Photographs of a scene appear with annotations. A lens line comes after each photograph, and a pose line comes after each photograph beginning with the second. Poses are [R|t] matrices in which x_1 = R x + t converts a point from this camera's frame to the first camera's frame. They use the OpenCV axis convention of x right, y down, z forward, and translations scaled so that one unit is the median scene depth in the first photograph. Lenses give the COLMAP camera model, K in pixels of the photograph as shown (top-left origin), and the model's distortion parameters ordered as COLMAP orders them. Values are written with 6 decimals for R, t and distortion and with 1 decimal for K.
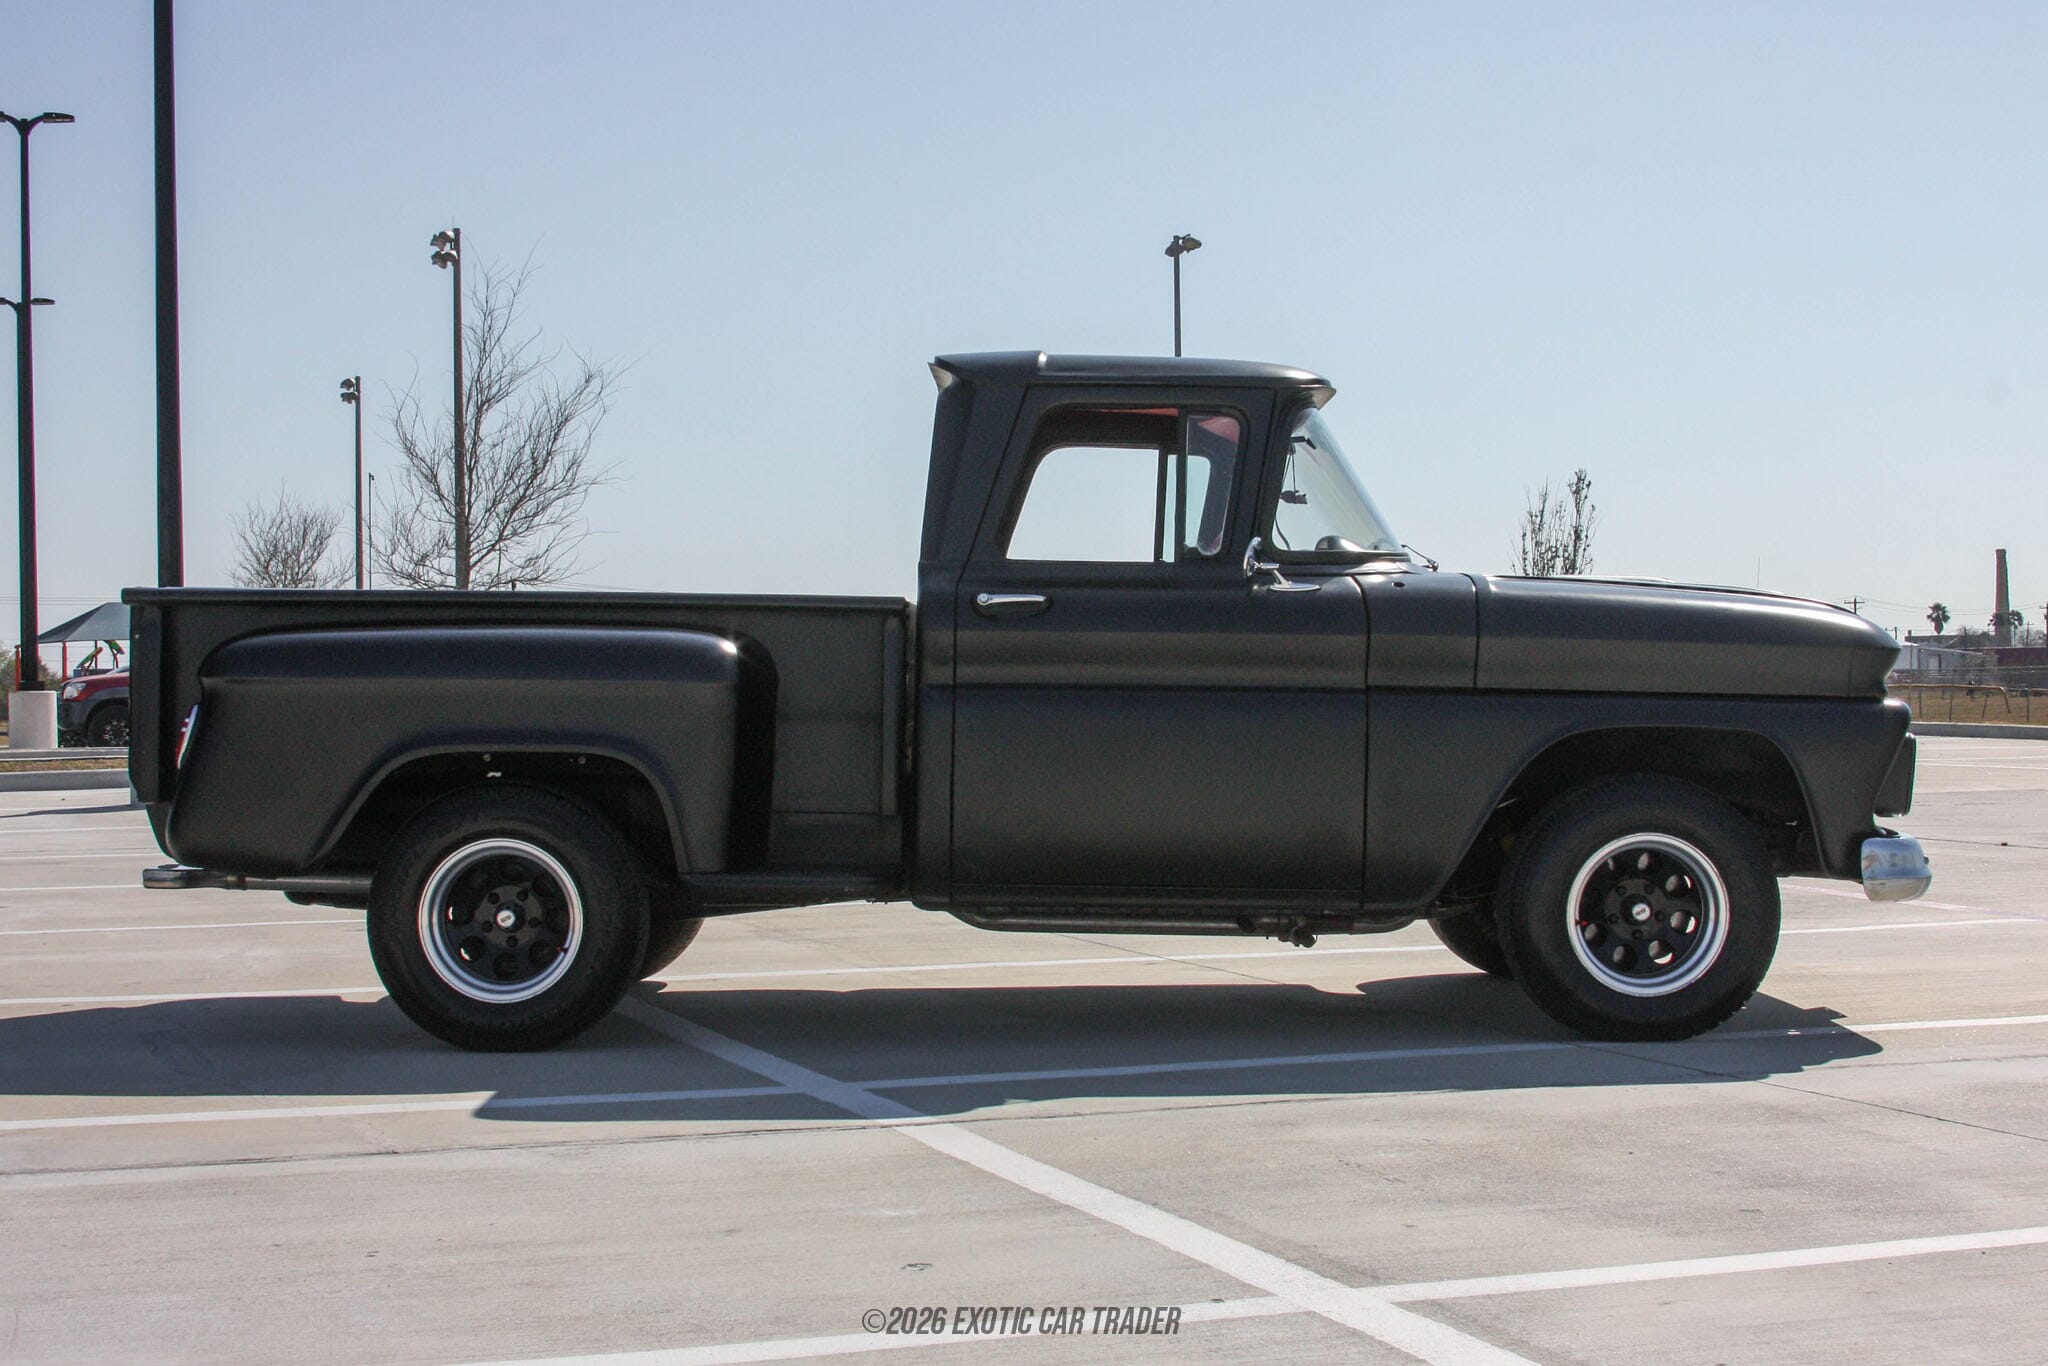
lens RADIAL K [[3422.8, 0, 1024.0], [0, 3422.8, 683.0], [0, 0, 1]] dist [-0.038851, -0.154878]
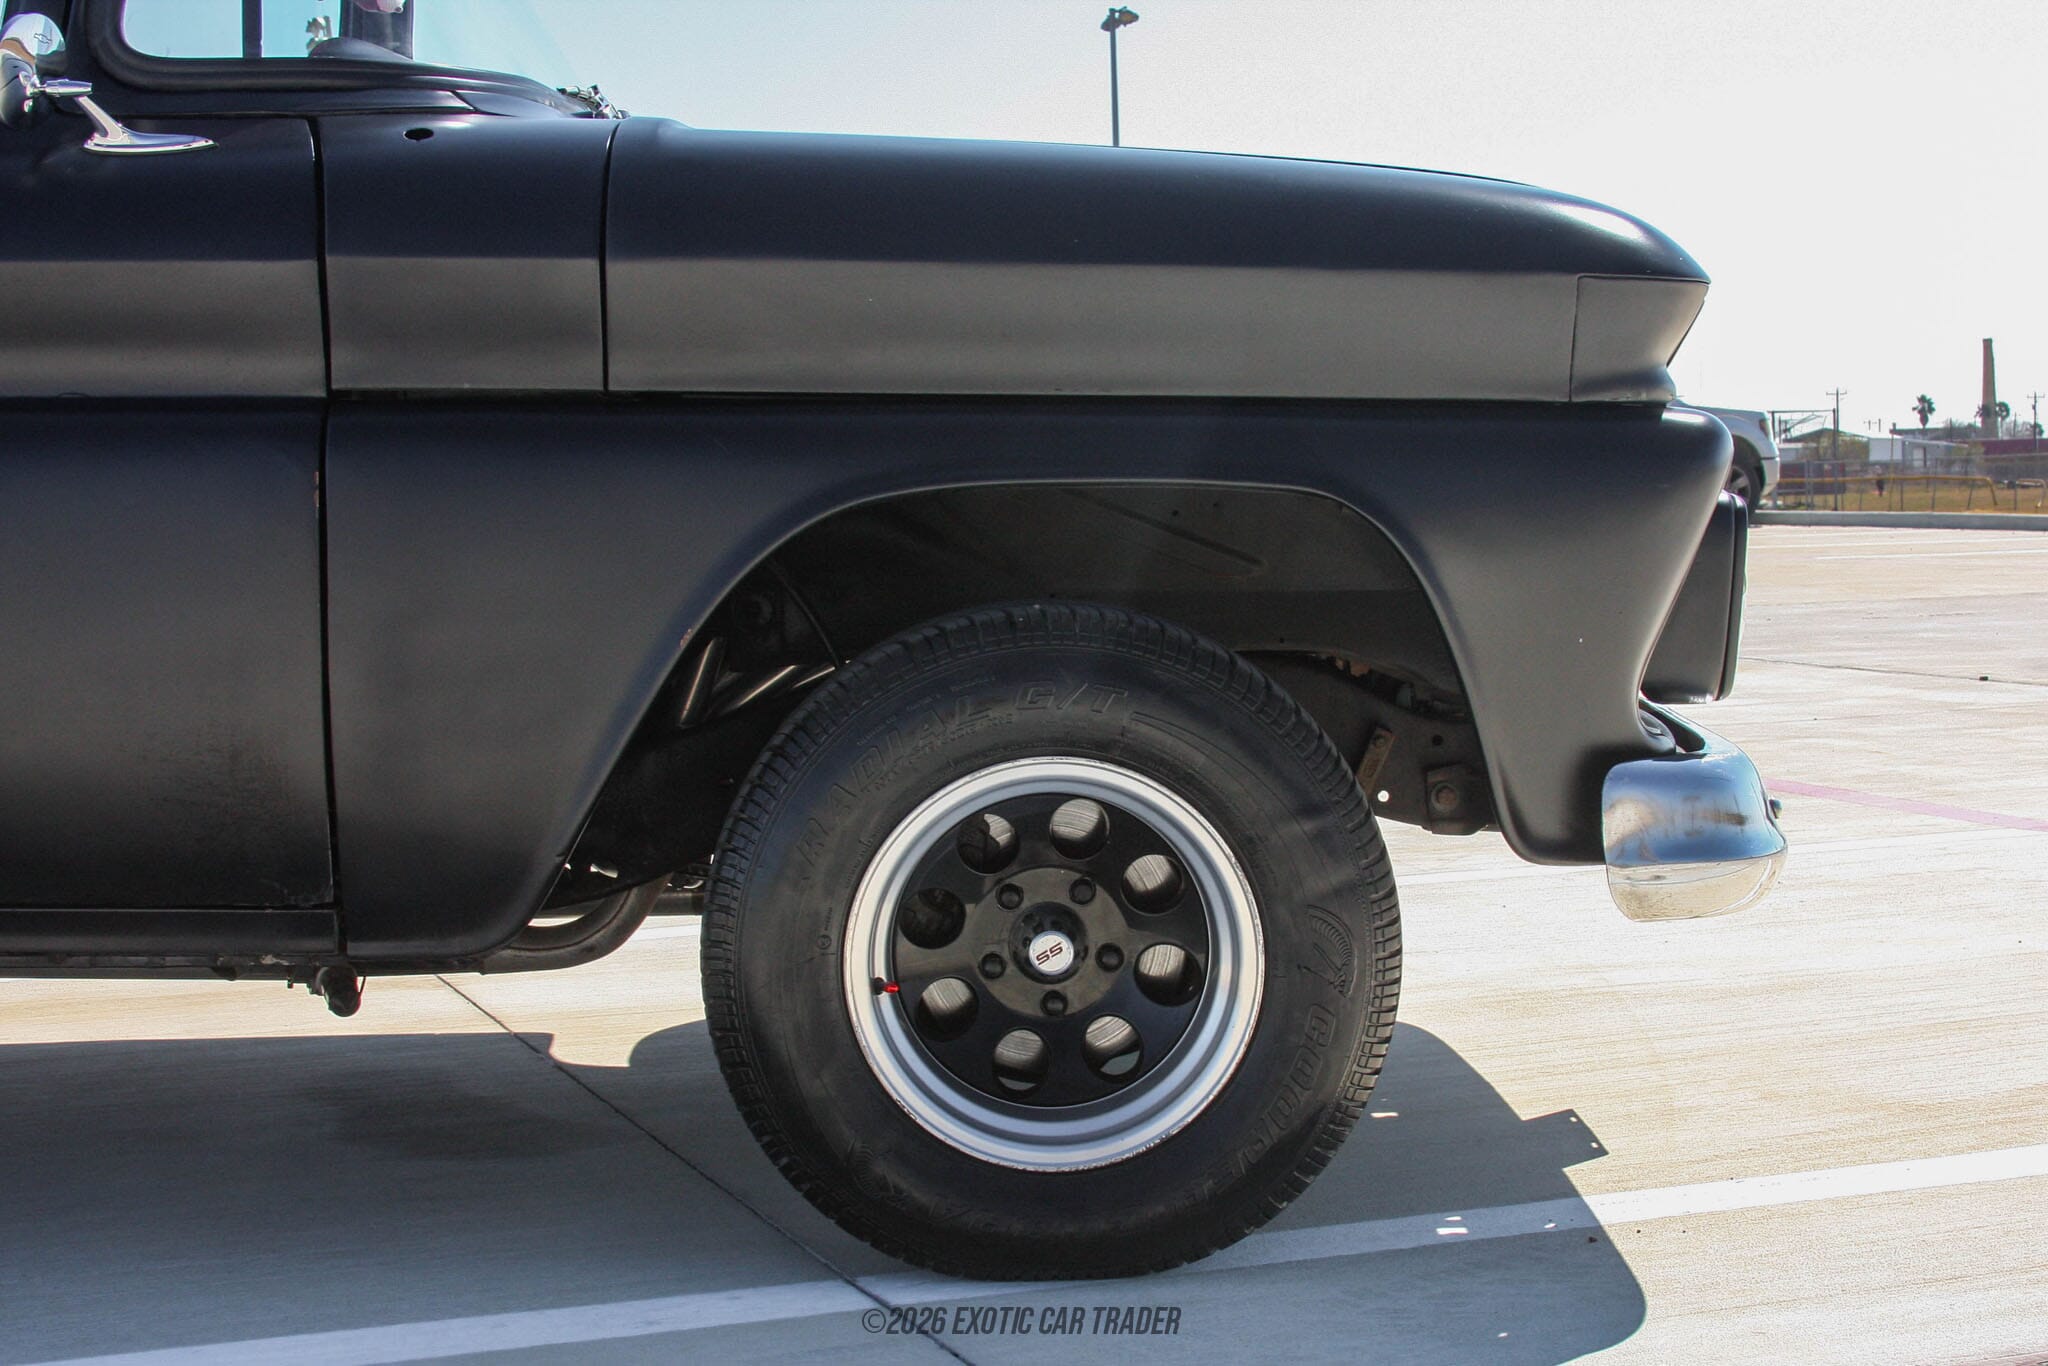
lens RADIAL K [[3422.8, 0, 1024.0], [0, 3422.8, 683.0], [0, 0, 1]] dist [-0.038851, -0.154878]
pose [[0.999900, -0.013729, 0.003250, 0.040755], [0.013523, 0.998305, 0.056605, 0.003006], [-0.004021, -0.056556, 0.998391, 0.139400]]
